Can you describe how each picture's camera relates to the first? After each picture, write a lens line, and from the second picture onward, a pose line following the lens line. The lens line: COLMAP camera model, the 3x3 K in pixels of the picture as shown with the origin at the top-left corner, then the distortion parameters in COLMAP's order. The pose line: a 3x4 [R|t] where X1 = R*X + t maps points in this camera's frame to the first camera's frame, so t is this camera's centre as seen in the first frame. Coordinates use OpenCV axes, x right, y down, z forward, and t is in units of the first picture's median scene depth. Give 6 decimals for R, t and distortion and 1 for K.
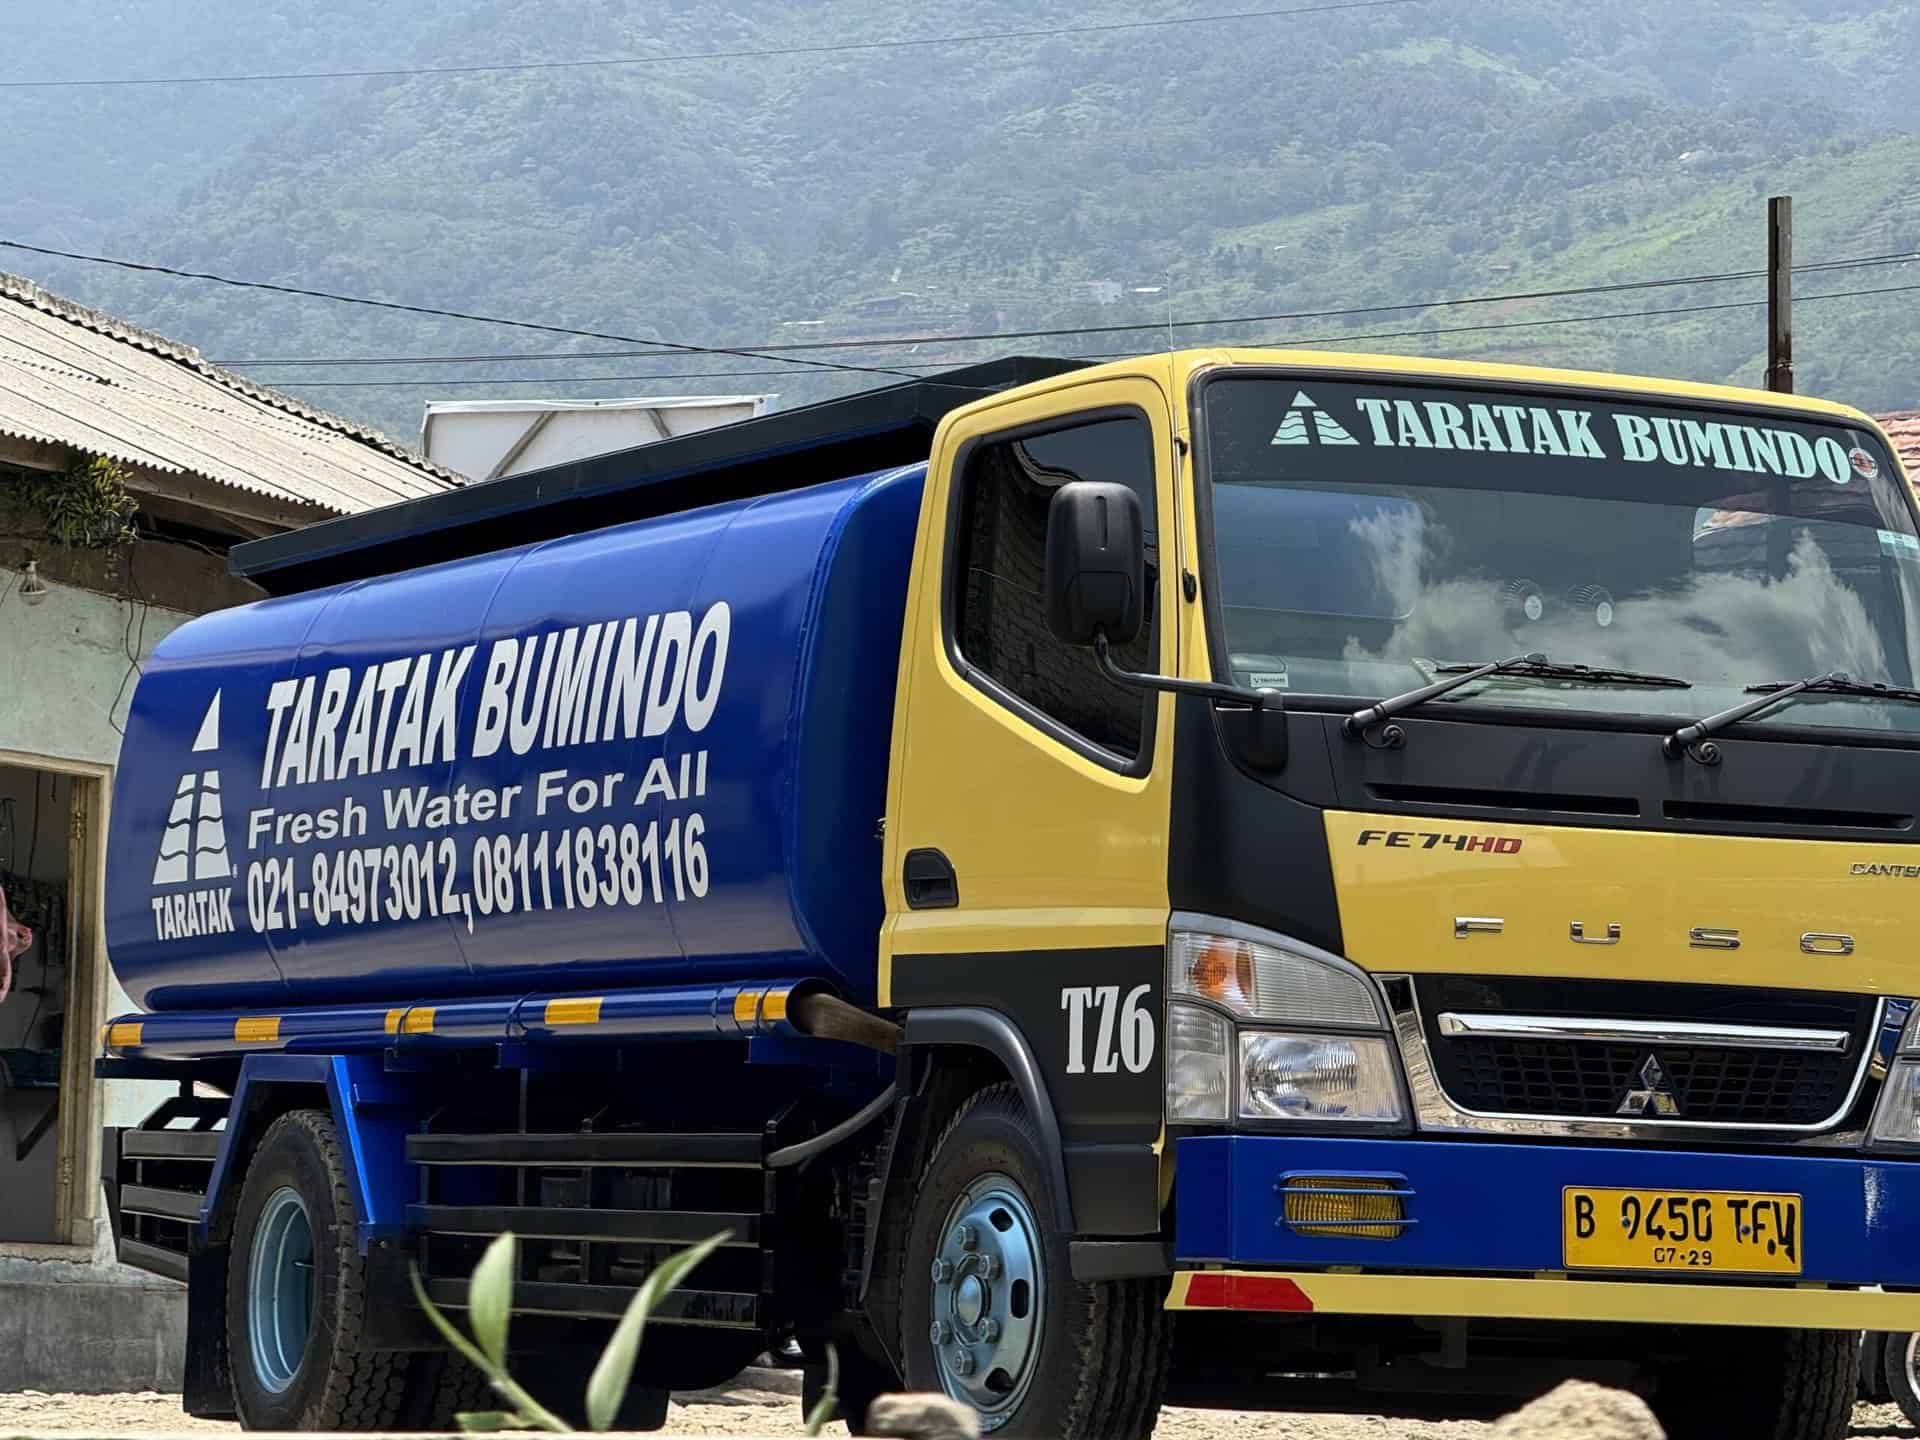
lens RADIAL K [[6689.8, 0, 959.0], [0, 6689.8, 639.6], [0, 0, 1]] dist [0.197989, -0.268440]
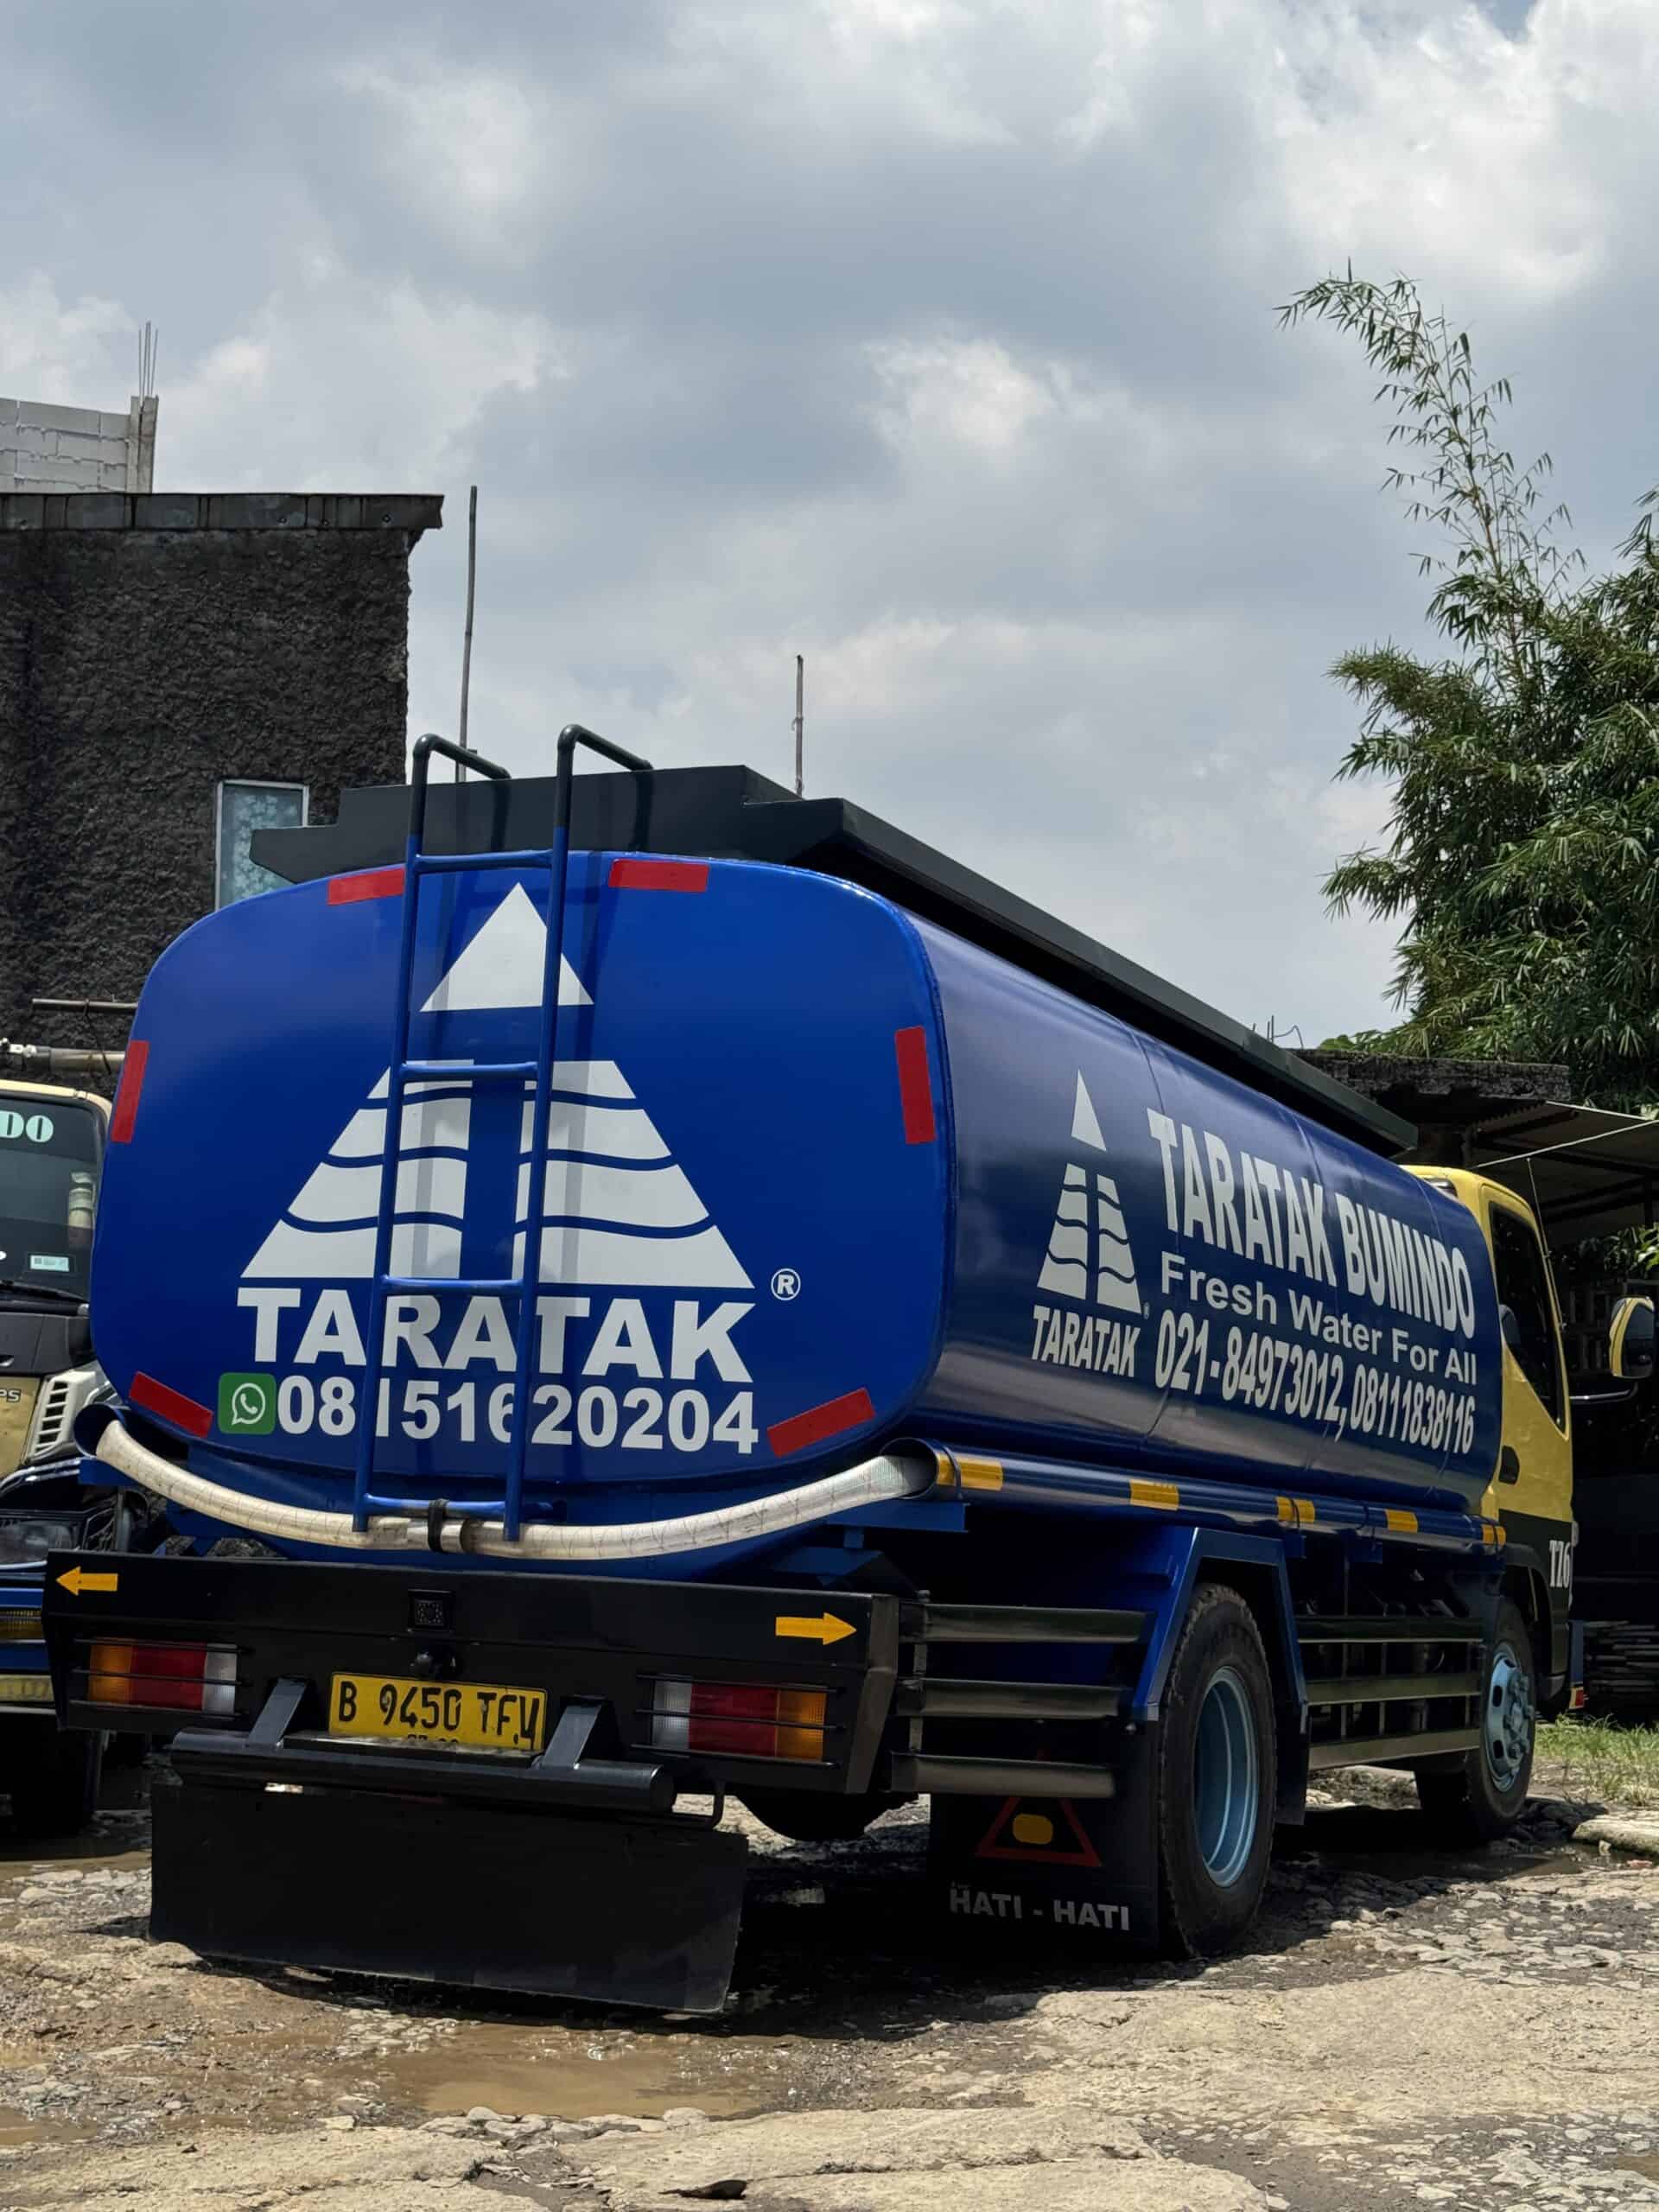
lens RADIAL K [[3071.8, 0, 828.8], [0, 3071.8, 1125.0], [0, 0, 1]] dist [0.129959, -0.058499]
pose [[-0.641213, 0.040986, 0.766267, -0.504866], [-0.137759, 0.976201, -0.167491, 0.108381], [-0.754896, -0.212958, -0.620307, 1.659238]]
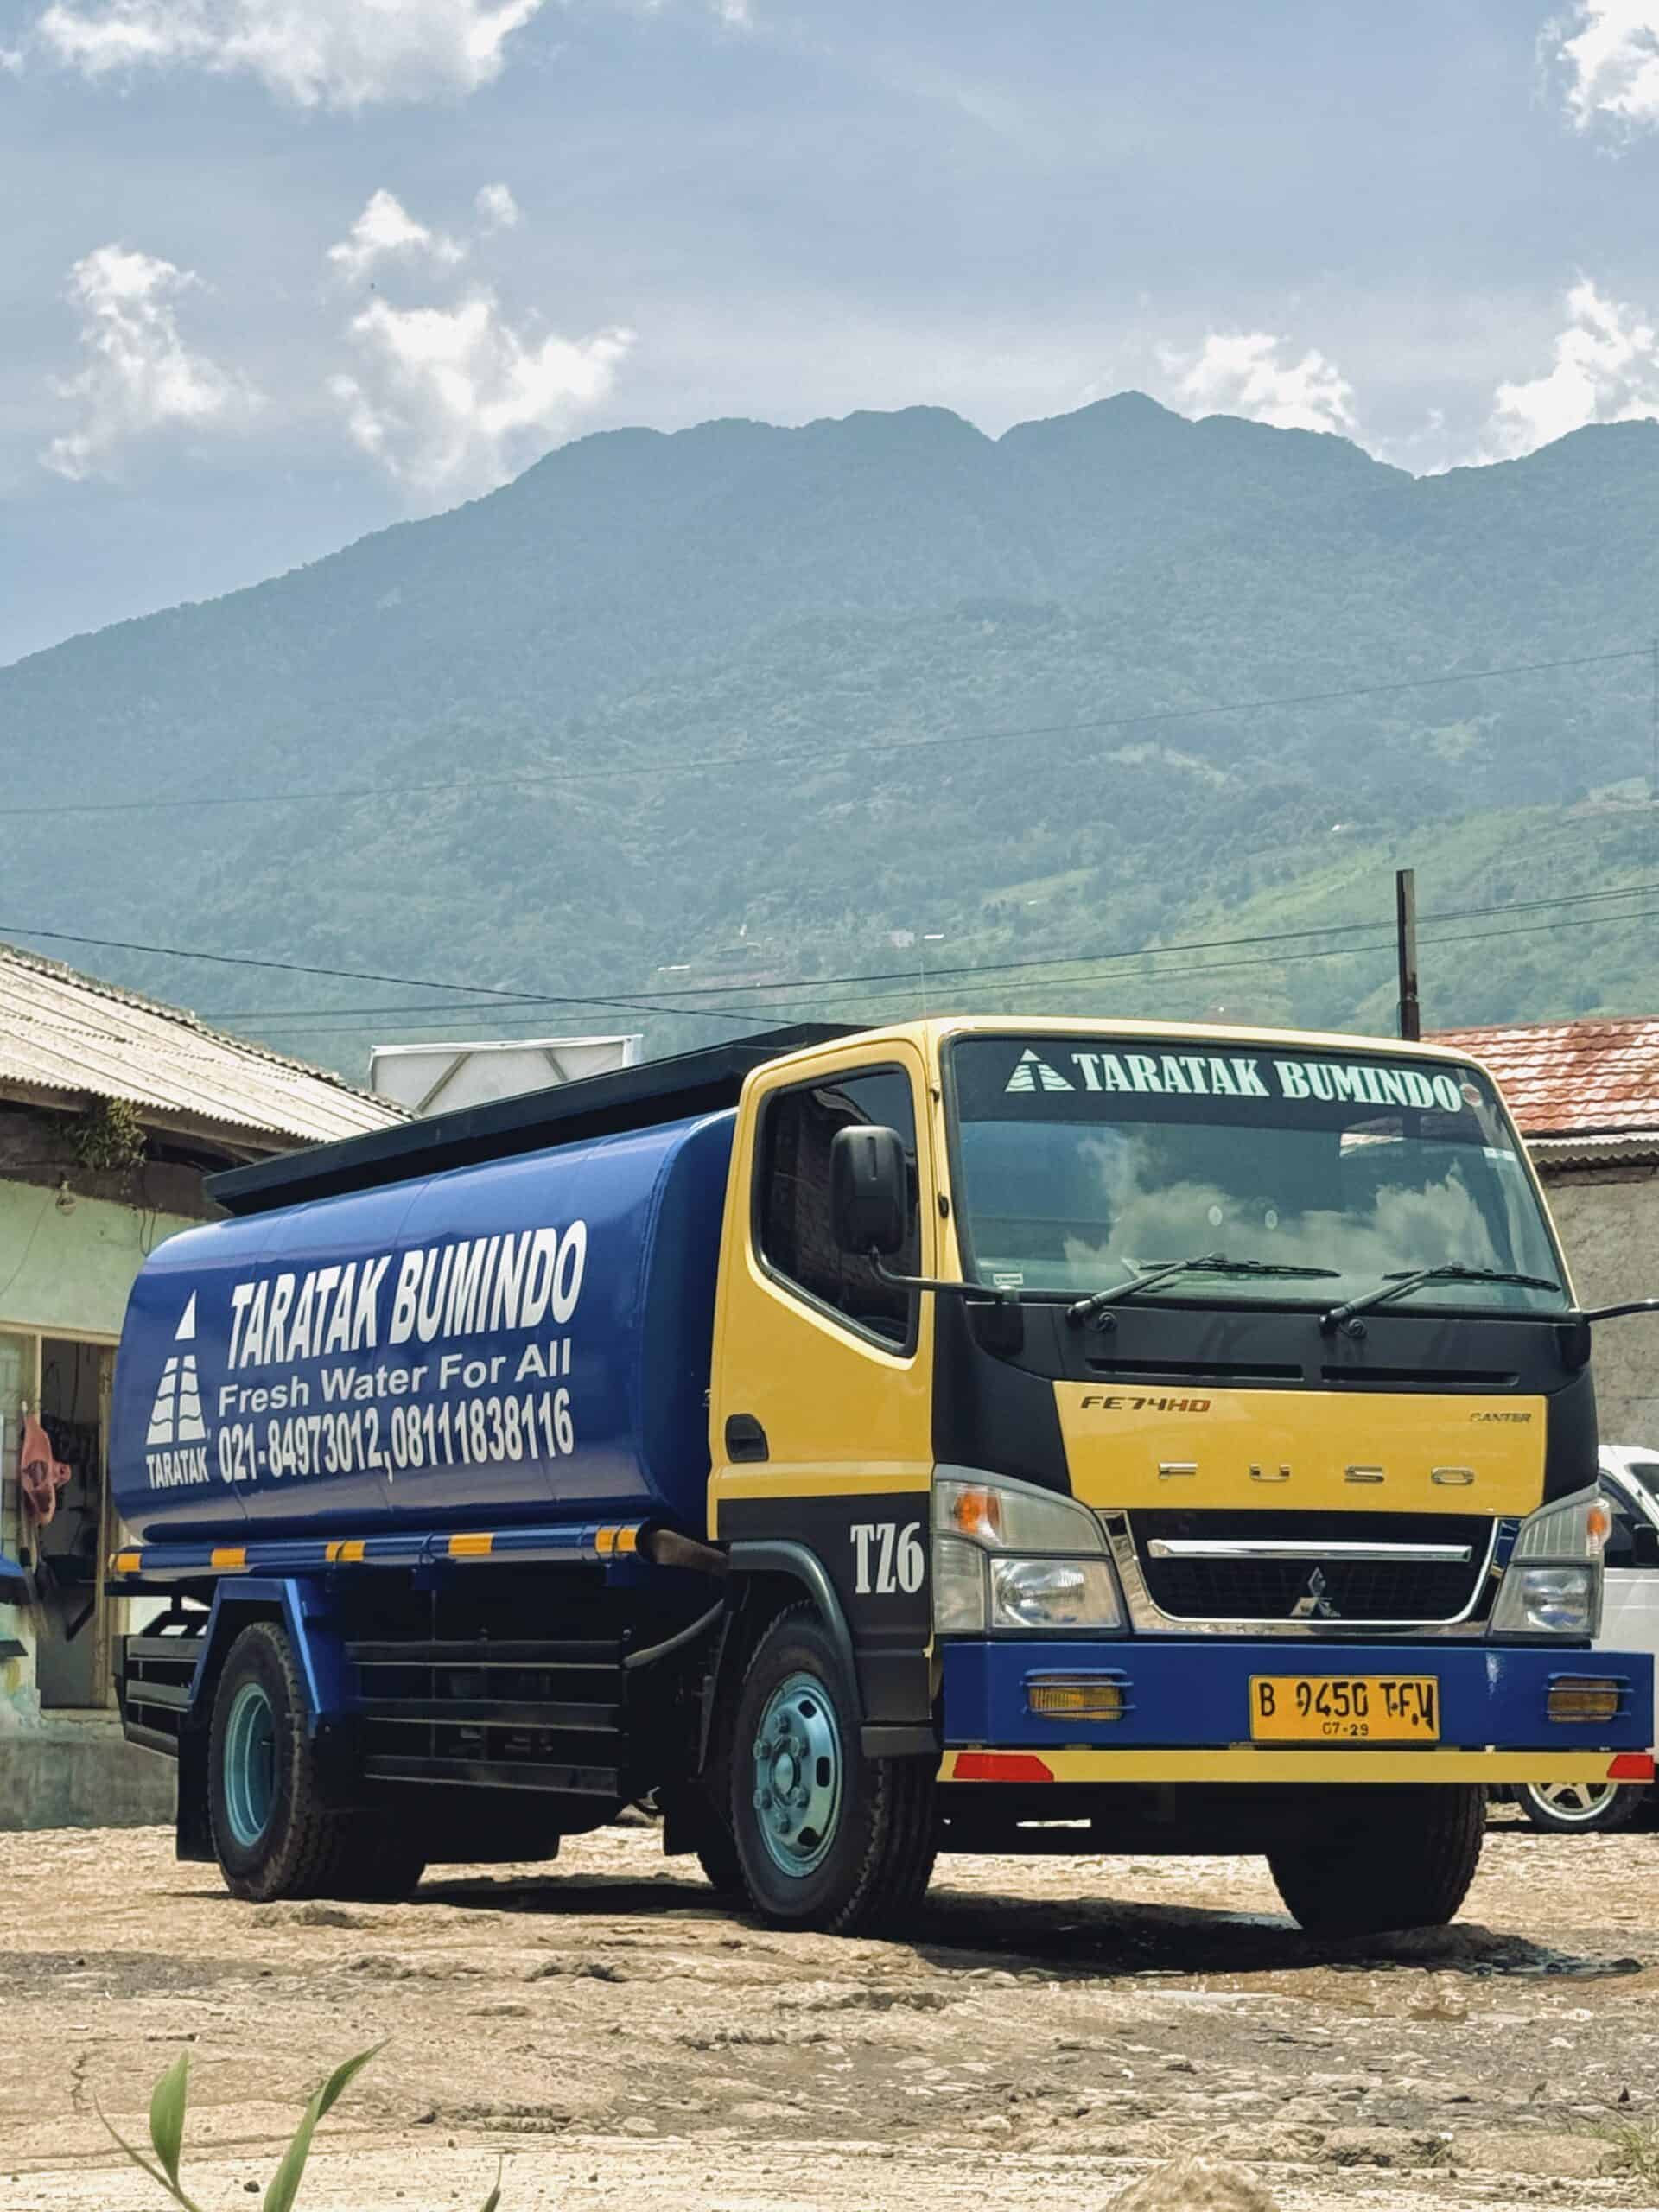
lens RADIAL K [[5073.9, 0, 826.0], [0, 5073.9, 1030.0], [0, 0, 1]] dist [0.091481, 0.017855]
pose [[0.999729, -0.022322, 0.006593, 0.006320], [0.022536, 0.999156, -0.034335, -0.008310], [-0.005821, 0.034475, 0.999389, 0.037251]]
